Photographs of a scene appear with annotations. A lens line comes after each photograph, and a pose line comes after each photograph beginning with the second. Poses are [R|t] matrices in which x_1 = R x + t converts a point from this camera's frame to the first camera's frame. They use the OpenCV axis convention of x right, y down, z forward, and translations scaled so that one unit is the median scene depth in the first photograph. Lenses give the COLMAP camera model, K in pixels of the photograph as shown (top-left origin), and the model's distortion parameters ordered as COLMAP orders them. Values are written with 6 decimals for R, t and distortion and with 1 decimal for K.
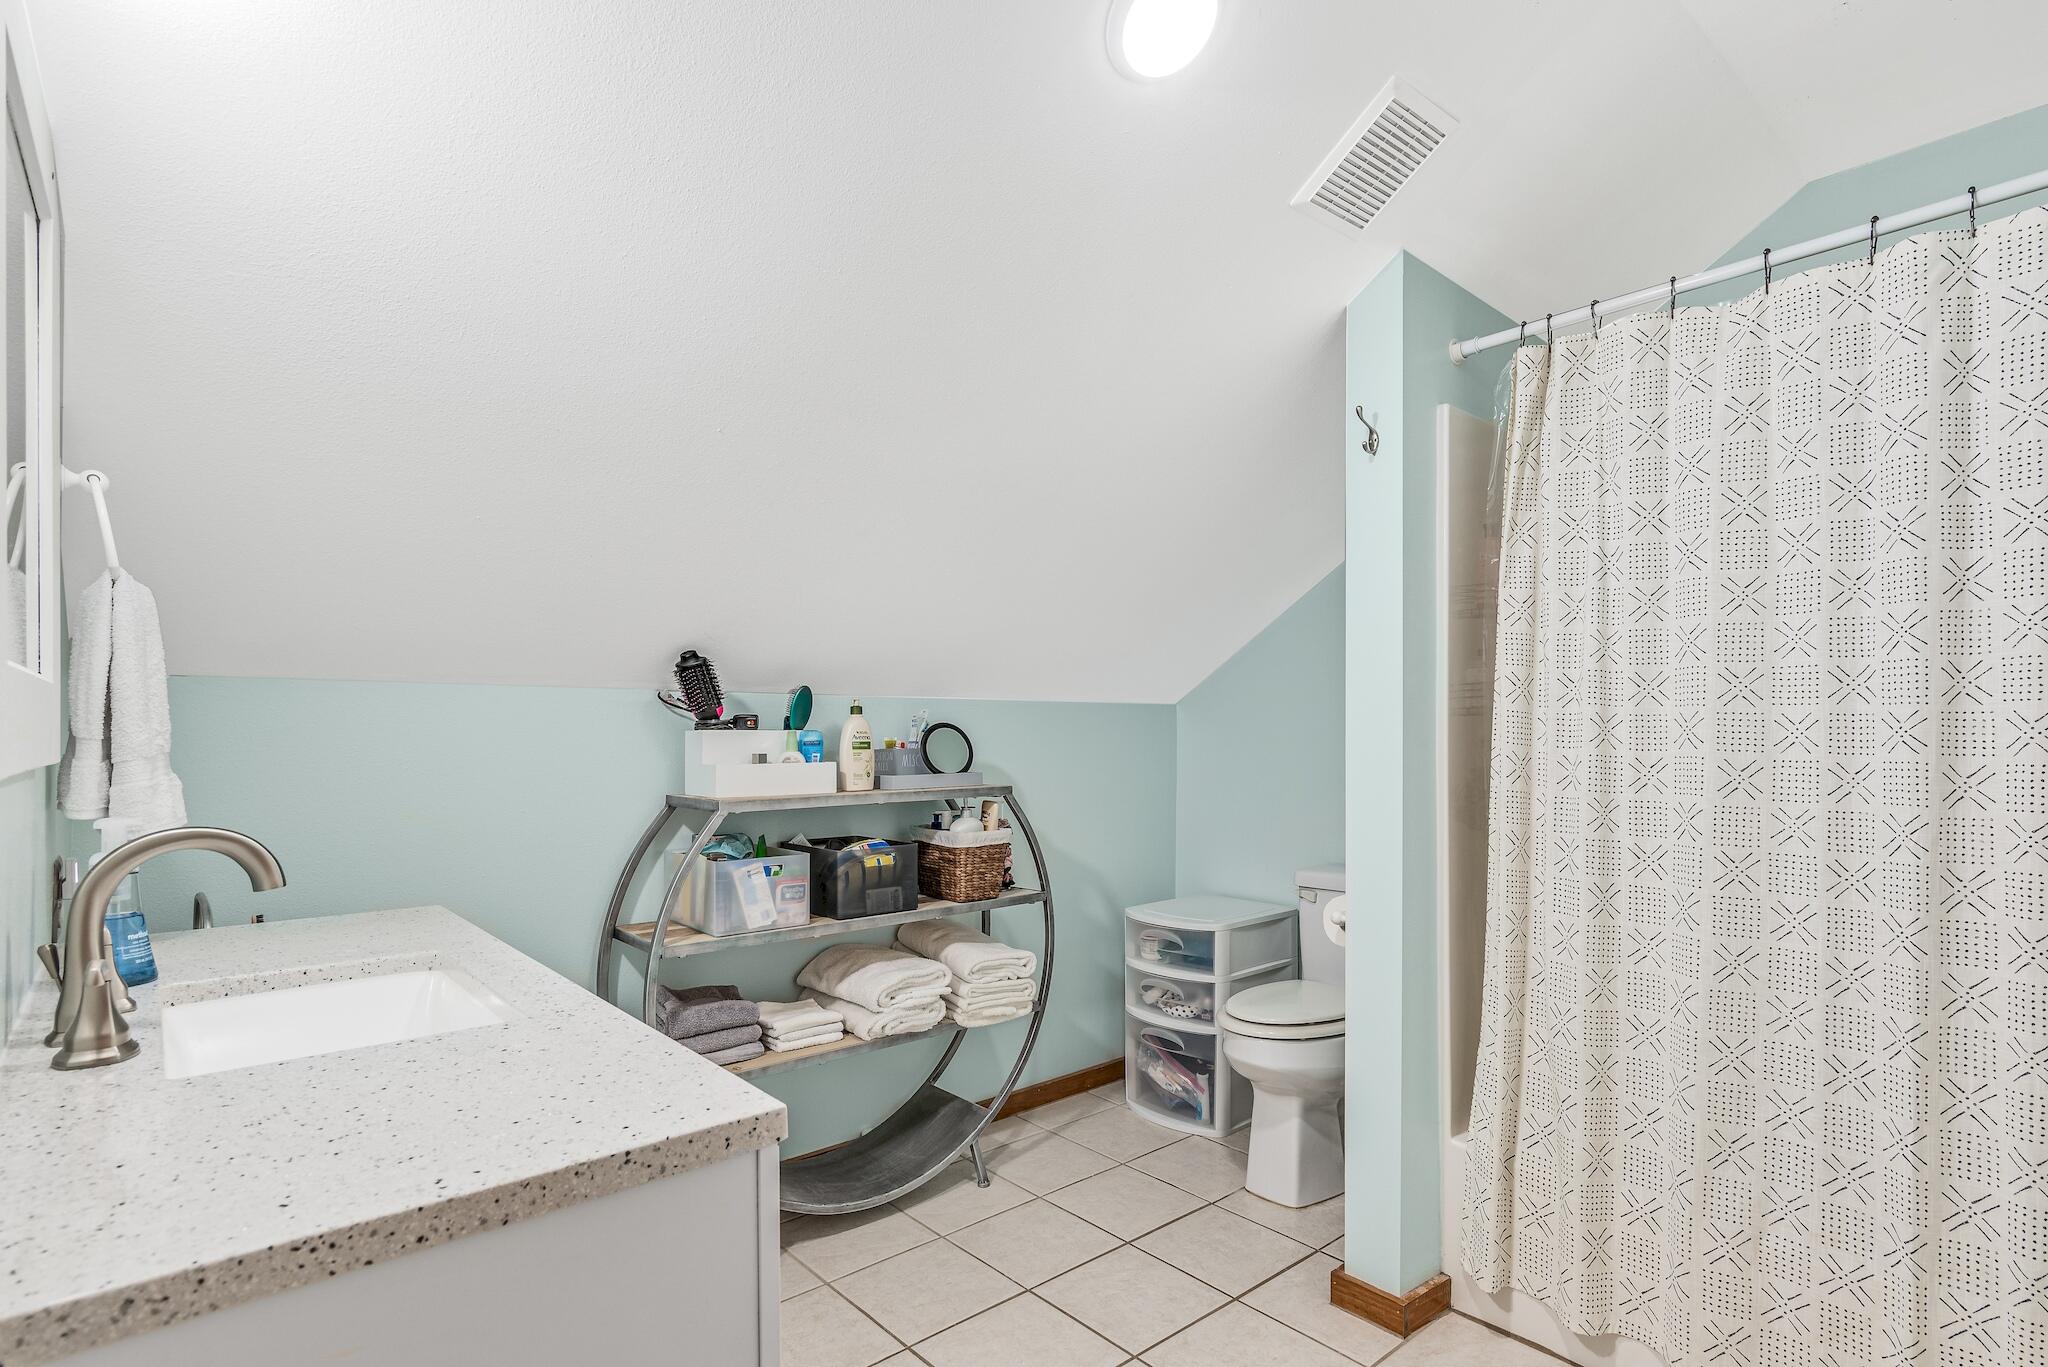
lens RADIAL K [[1027.5, 0, 1024.0], [0, 1027.5, 683.5], [0, 0, 1]] dist [-0.001262, -0.000866]
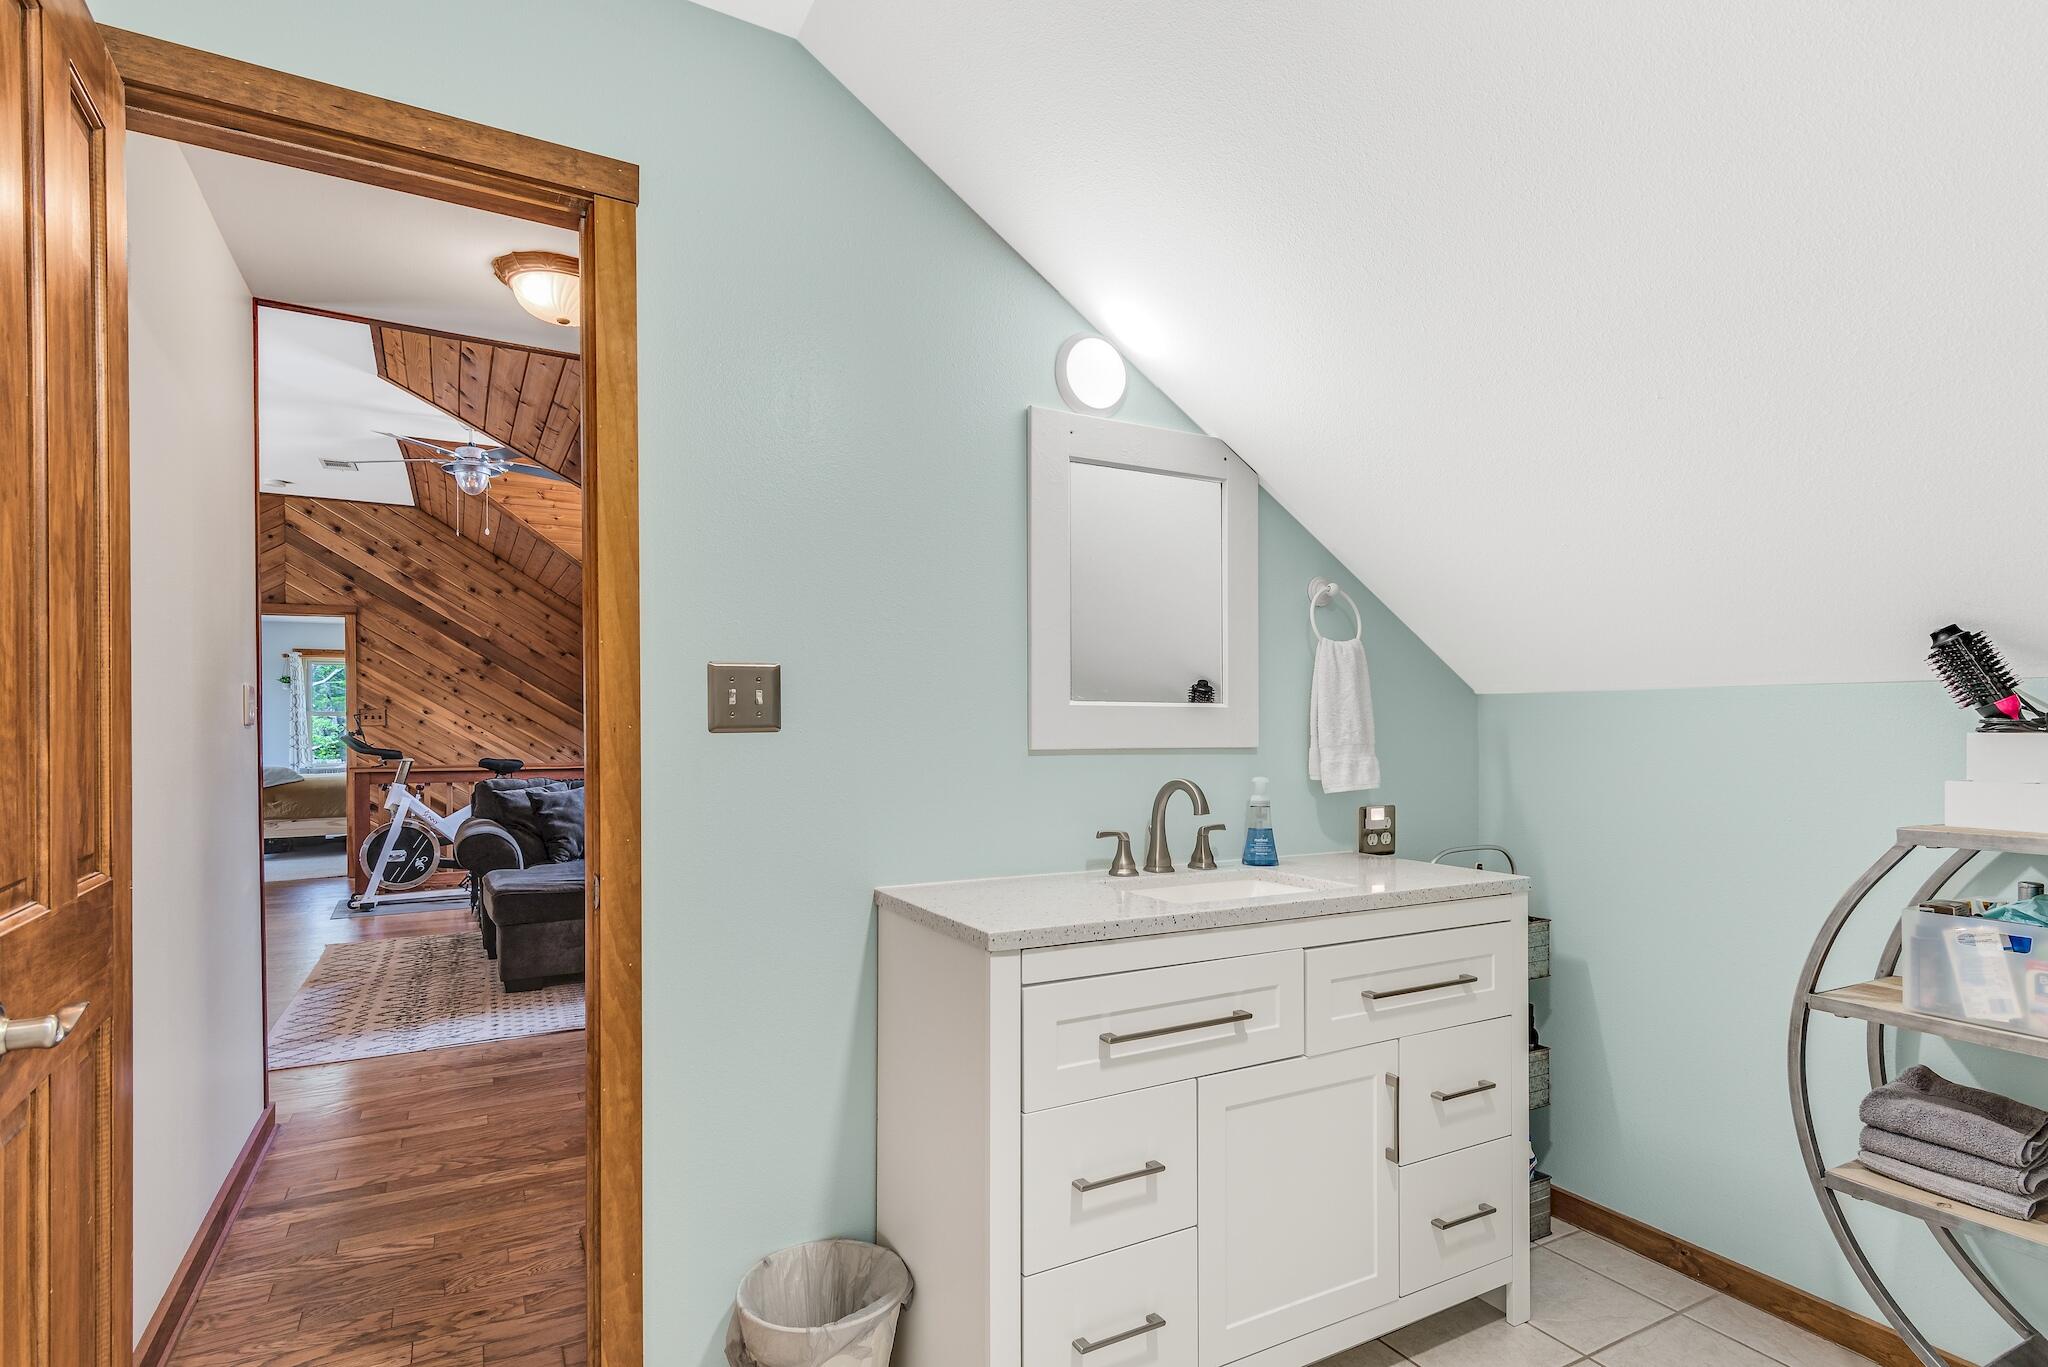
lens RADIAL K [[1003.0, 0, 1025.0], [0, 1003.0, 712.6], [0, 0, 1]] dist [0.004047, 0.000606]
pose [[-0.208884, -0.018191, -0.977771, 0.492880], [0.037621, 0.998937, -0.026622, 0.024122], [0.977217, -0.042346, -0.207978, 0.481392]]
